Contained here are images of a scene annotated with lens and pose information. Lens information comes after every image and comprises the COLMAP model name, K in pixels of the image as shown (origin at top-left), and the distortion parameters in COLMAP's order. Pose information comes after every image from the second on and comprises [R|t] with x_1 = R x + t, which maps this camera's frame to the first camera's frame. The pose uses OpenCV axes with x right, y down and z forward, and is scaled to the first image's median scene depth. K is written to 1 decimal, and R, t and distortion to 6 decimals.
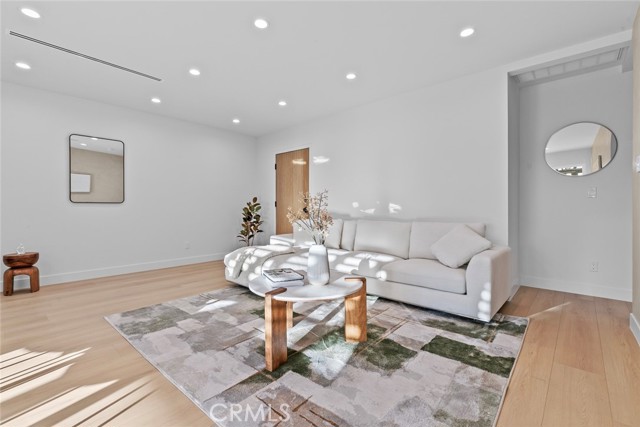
lens RADIAL K [[291.2, 0, 319.8], [0, 291.2, 212.0], [0, 0, 1]] dist [0.008038, -0.000936]
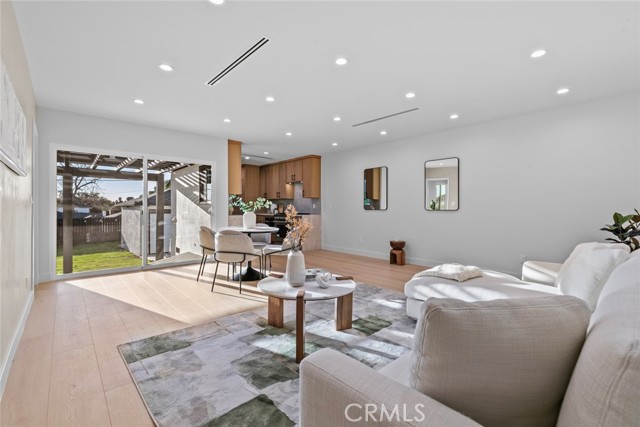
lens RADIAL K [[291.2, 0, 317.6], [0, 291.2, 217.9], [0, 0, 1]] dist [0.008038, -0.000936]
pose [[-0.135156, 0.032725, -0.990284, 0.698634], [-0.014931, 0.999274, 0.035060, -0.042736], [0.990712, 0.019524, -0.134569, 0.767649]]
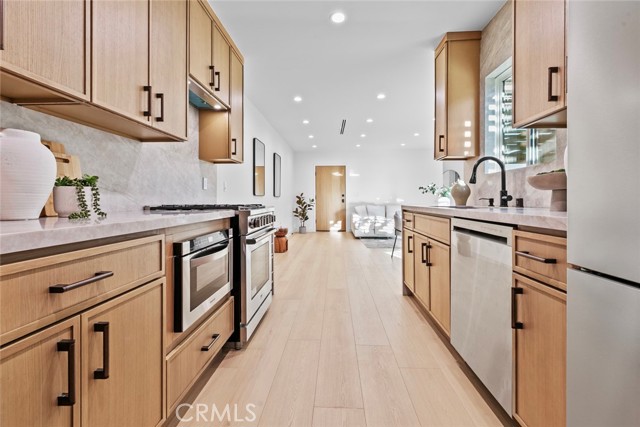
lens RADIAL K [[291.2, 0, 314.5], [0, 291.2, 199.7], [0, 0, 1]] dist [0.008038, -0.000936]
pose [[0.796041, -0.000552, 0.605242, -1.891834], [0.008421, 0.999913, -0.010163, 0.004298], [-0.605184, 0.013187, 0.795976, -0.439176]]
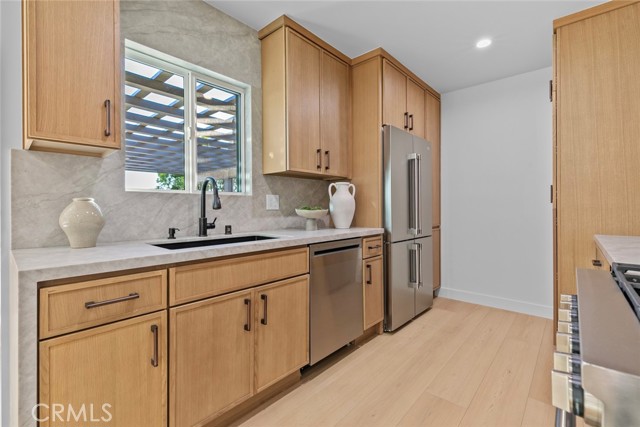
lens RADIAL K [[291.2, 0, 316.0], [0, 291.2, 207.9], [0, 0, 1]] dist [0.008038, -0.000936]
pose [[-0.999986, 0.005046, -0.001806, -1.401436], [0.005031, 0.999950, 0.008631, -0.041277], [0.001850, 0.008622, -0.999961, 0.360933]]
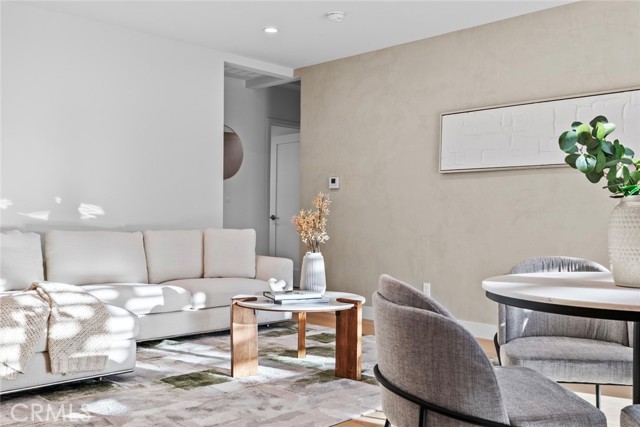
lens RADIAL K [[631.1, 0, 319.5], [0, 631.1, 227.0], [0, 0, 1]] dist [0.020823, 0.000000]
pose [[0.084240, -0.014699, 0.996337, -1.171897], [-0.003112, 0.999882, 0.015014, 0.000180], [-0.996441, -0.004366, 0.084184, 0.505064]]
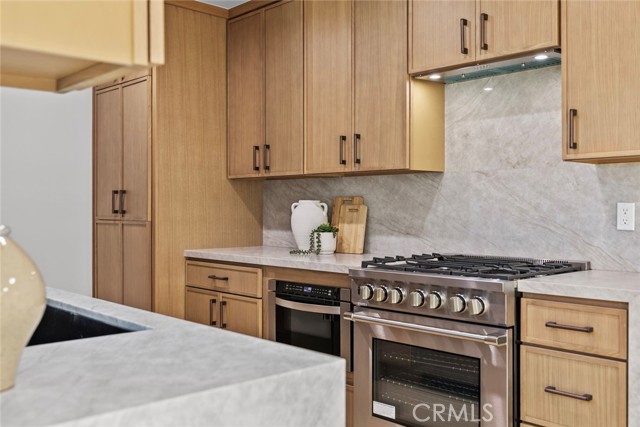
lens RADIAL K [[631.1, 0, 328.4], [0, 631.1, 198.6], [0, 0, 1]] dist [0.020823, 0.000000]
pose [[-0.089079, -0.013445, -0.995934, -0.832229], [-0.009071, 0.999878, -0.012687, -0.061635], [0.995983, 0.007904, -0.089190, 0.127153]]
